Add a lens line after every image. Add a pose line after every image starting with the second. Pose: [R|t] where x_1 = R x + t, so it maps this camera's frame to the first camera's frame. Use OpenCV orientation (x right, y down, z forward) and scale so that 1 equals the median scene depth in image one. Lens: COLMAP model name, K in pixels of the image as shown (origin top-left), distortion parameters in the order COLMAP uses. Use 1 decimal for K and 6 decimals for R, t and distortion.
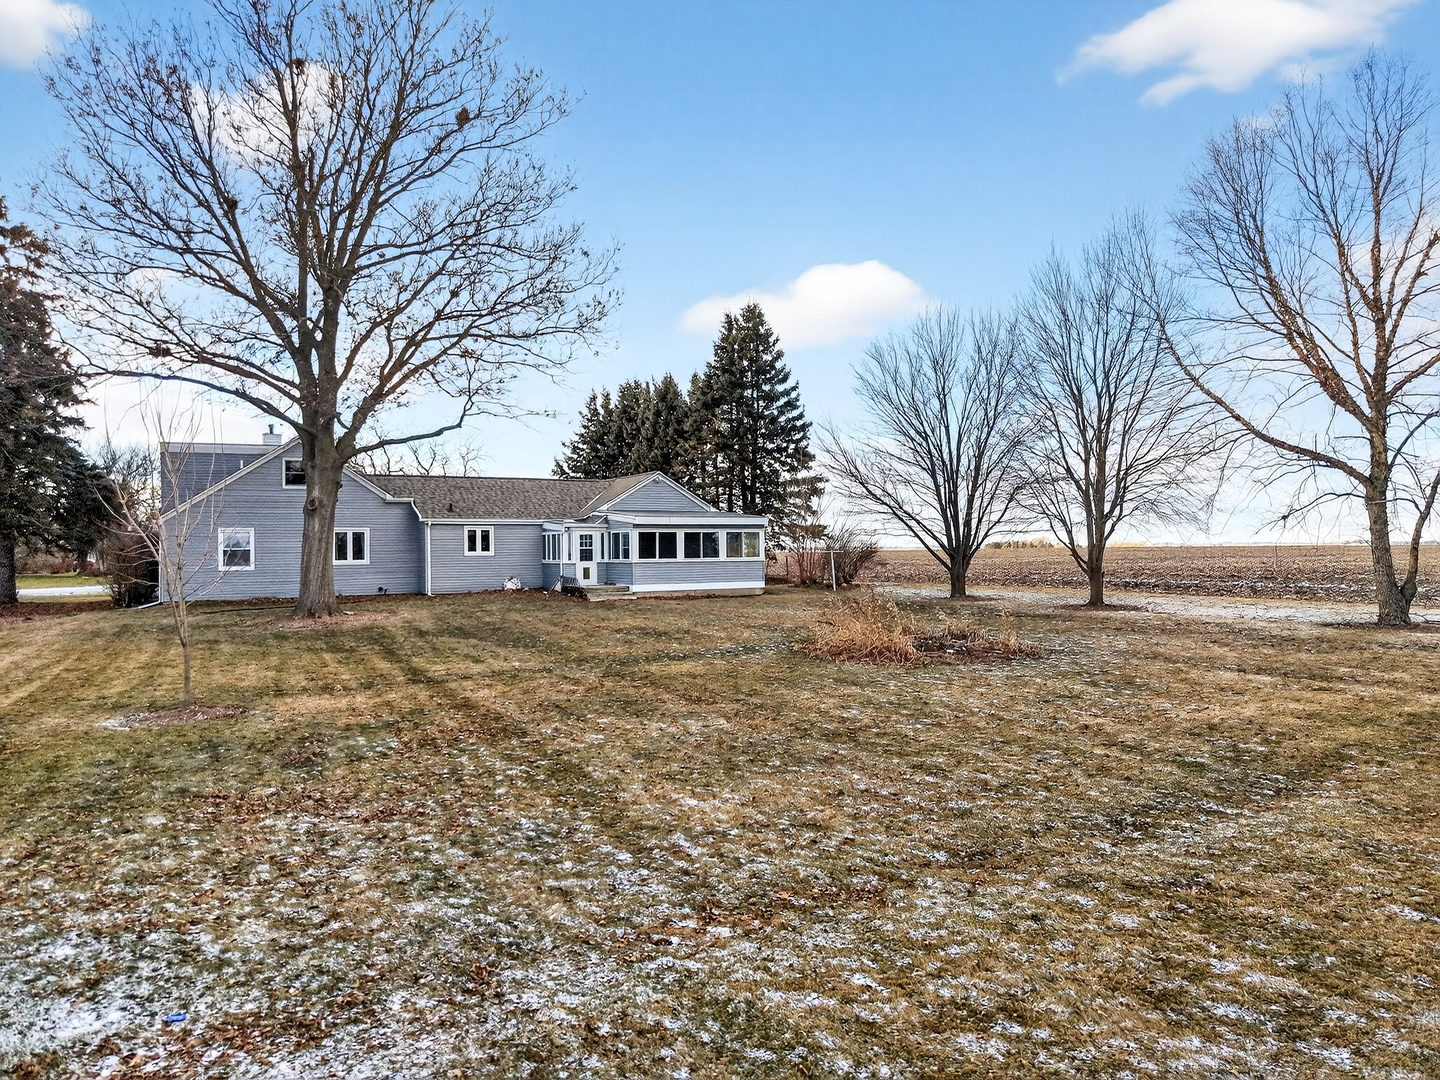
lens RADIAL K [[1110.3, 0, 720.0], [0, 1110.3, 540.0], [0, 0, 1]] dist [-0.001382, -0.000208]
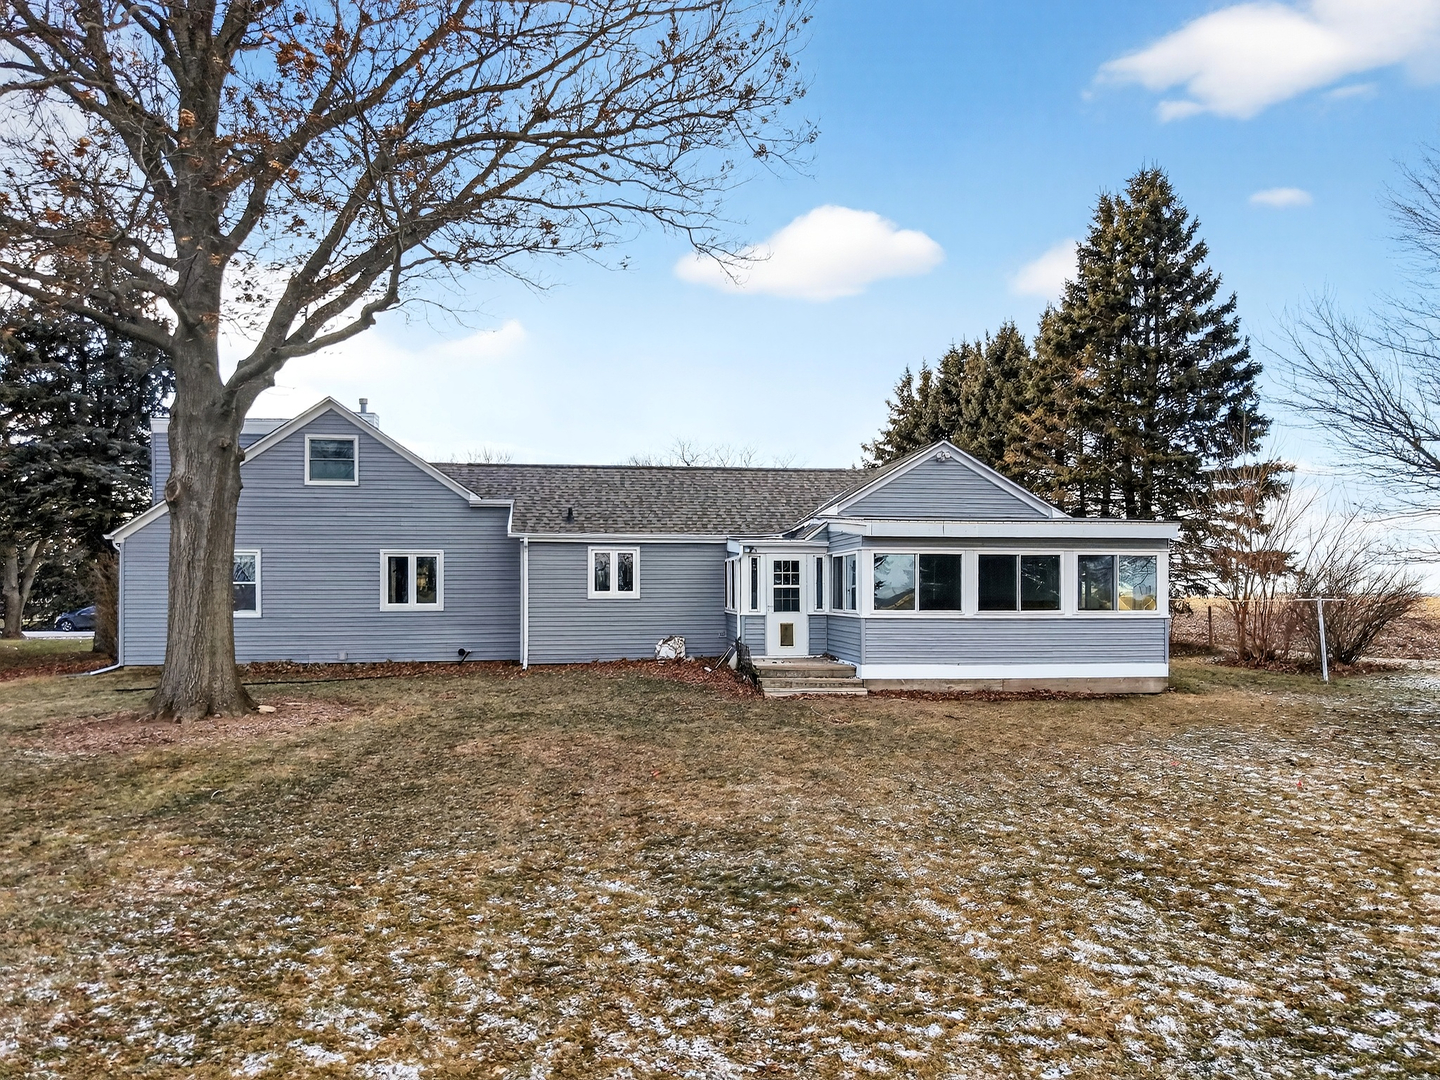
lens RADIAL K [[1167.4, 0, 633.3], [0, 1167.4, 592.3], [0, 0, 1]] dist [0.101265, -0.228145]
pose [[0.927235, 0.011789, -0.374294, 0.013084], [-0.008165, 0.999903, 0.011267, 0.003131], [0.374391, -0.007392, 0.927242, 0.343826]]
